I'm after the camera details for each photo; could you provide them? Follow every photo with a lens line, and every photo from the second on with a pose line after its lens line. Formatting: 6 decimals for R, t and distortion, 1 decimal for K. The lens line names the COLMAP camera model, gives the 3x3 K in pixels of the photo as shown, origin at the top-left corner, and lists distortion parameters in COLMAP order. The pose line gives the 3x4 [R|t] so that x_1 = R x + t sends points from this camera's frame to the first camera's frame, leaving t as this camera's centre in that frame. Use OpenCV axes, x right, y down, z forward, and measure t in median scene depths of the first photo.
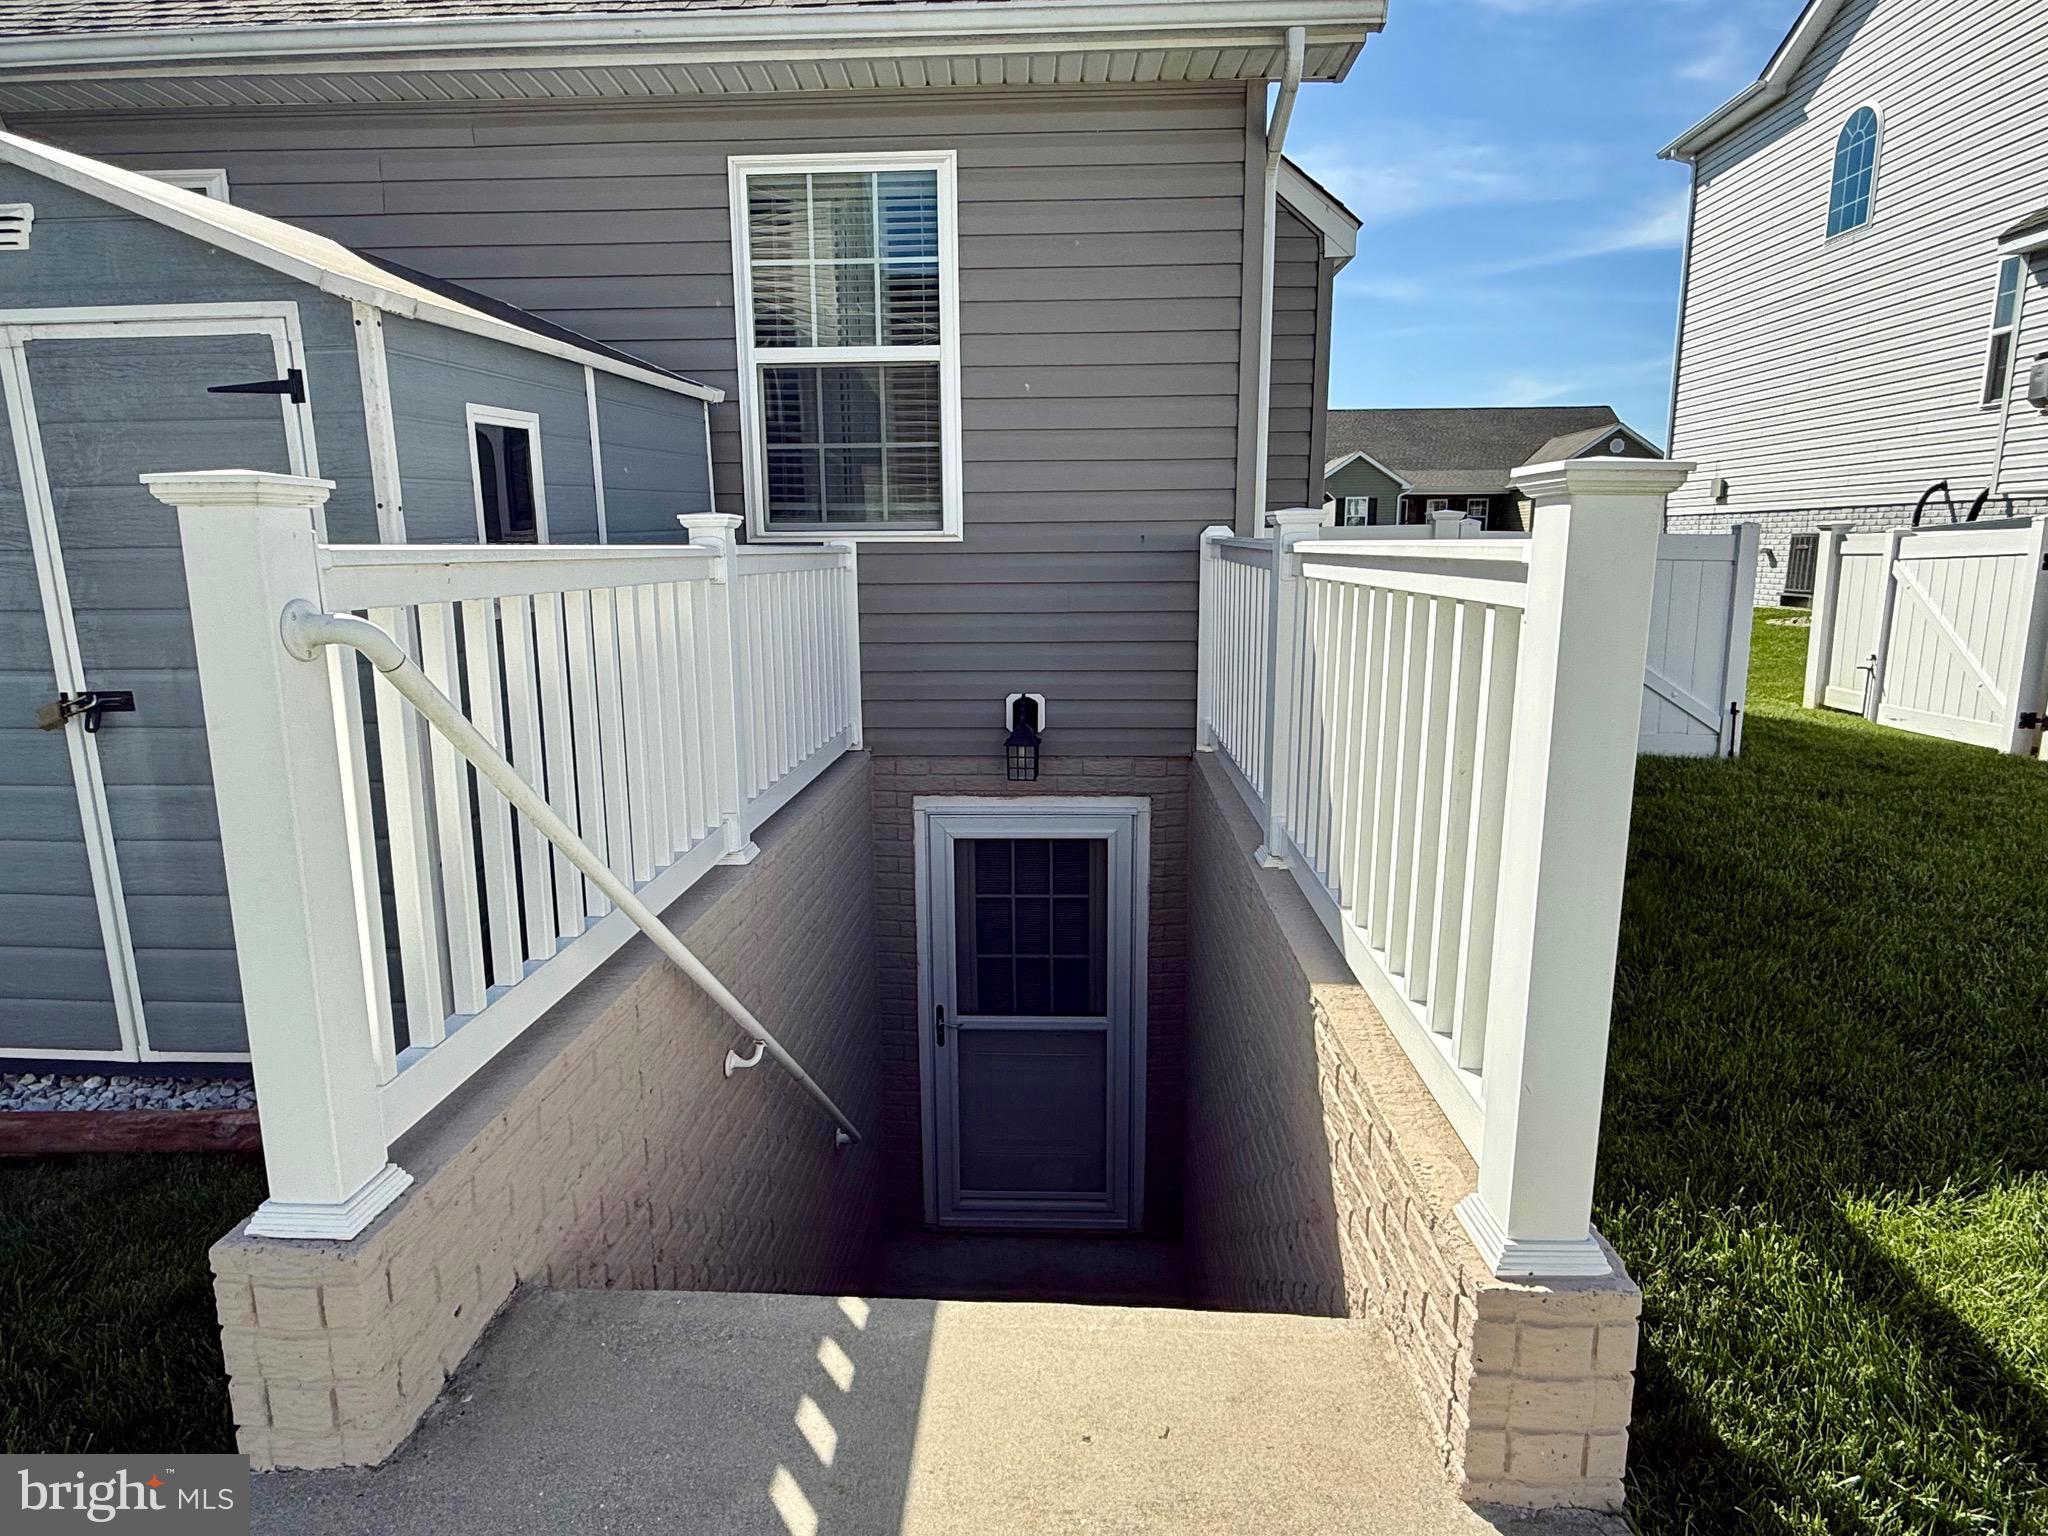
lens RADIAL K [[1176.9, 0, 1014.9], [0, 1176.9, 771.3], [0, 0, 1]] dist [-0.000840, 0.001006]
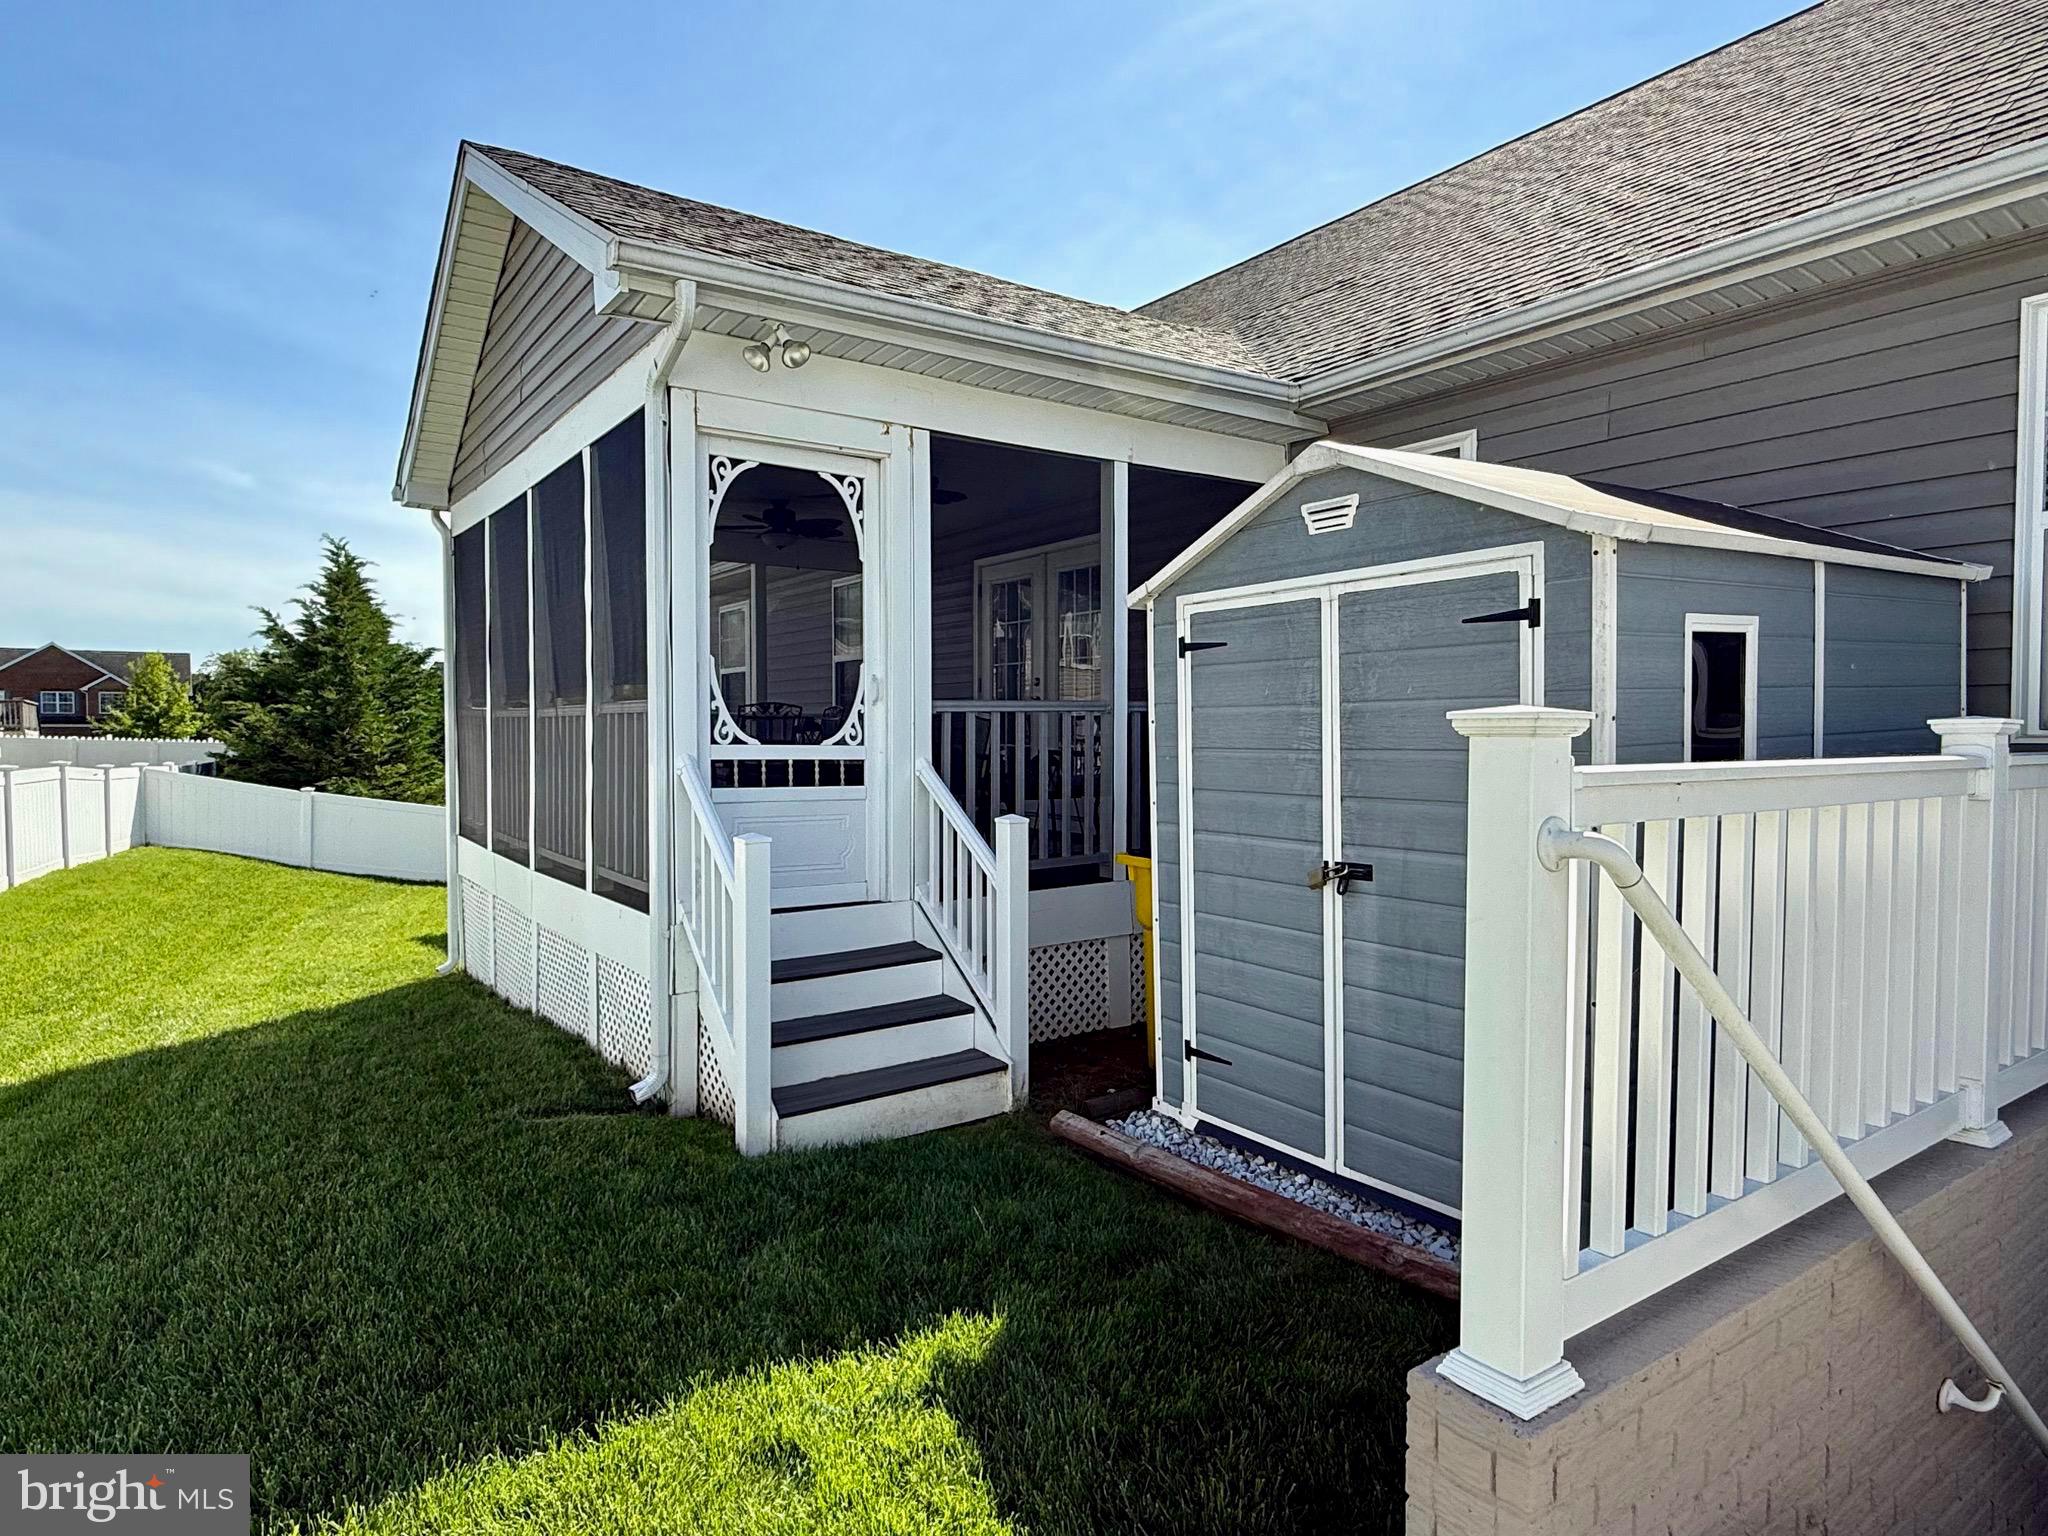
lens RADIAL K [[1176.9, 0, 1022.1], [0, 1176.9, 773.9], [0, 0, 1]] dist [-0.000840, 0.001006]
pose [[0.619658, 0.033216, -0.784169, -0.019784], [-0.151309, 0.985418, -0.077825, -0.010452], [0.770149, 0.166876, 0.615648, -0.045416]]
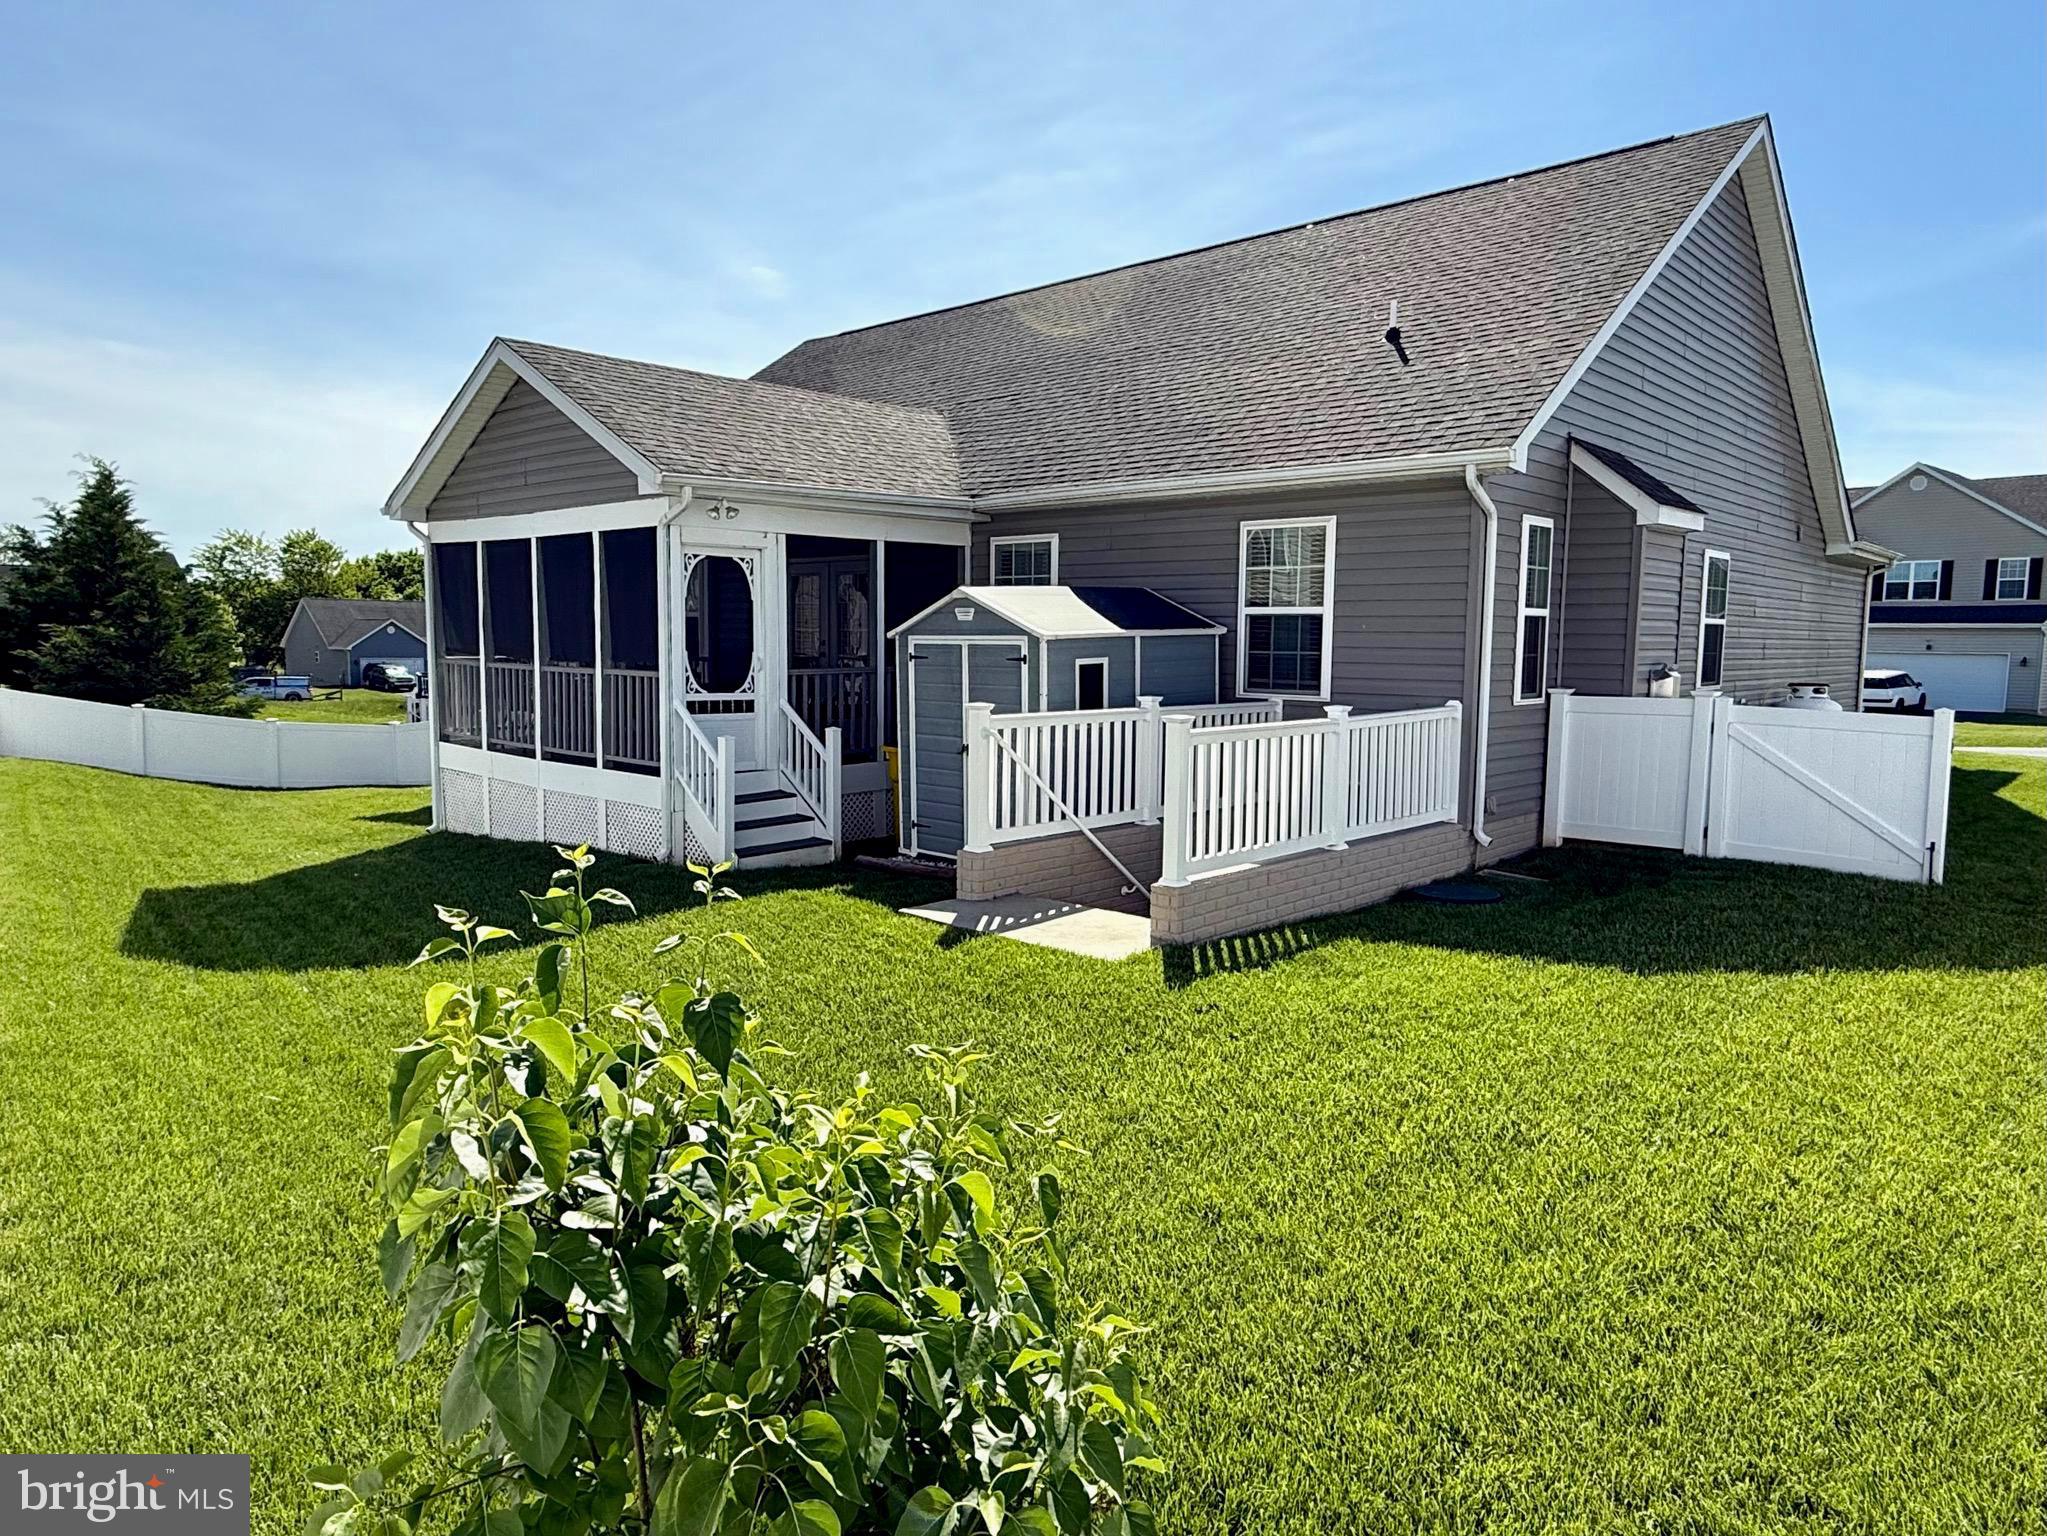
lens RADIAL K [[1225.7, 0, 1010.1], [0, 1225.7, 755.4], [0, 0, 1]] dist [-0.026943, 0.000541]
pose [[0.766824, 0.073844, -0.637596, 1.446579], [-0.135481, 0.989601, -0.048329, 0.110801], [0.627397, 0.123441, 0.768853, -1.520888]]
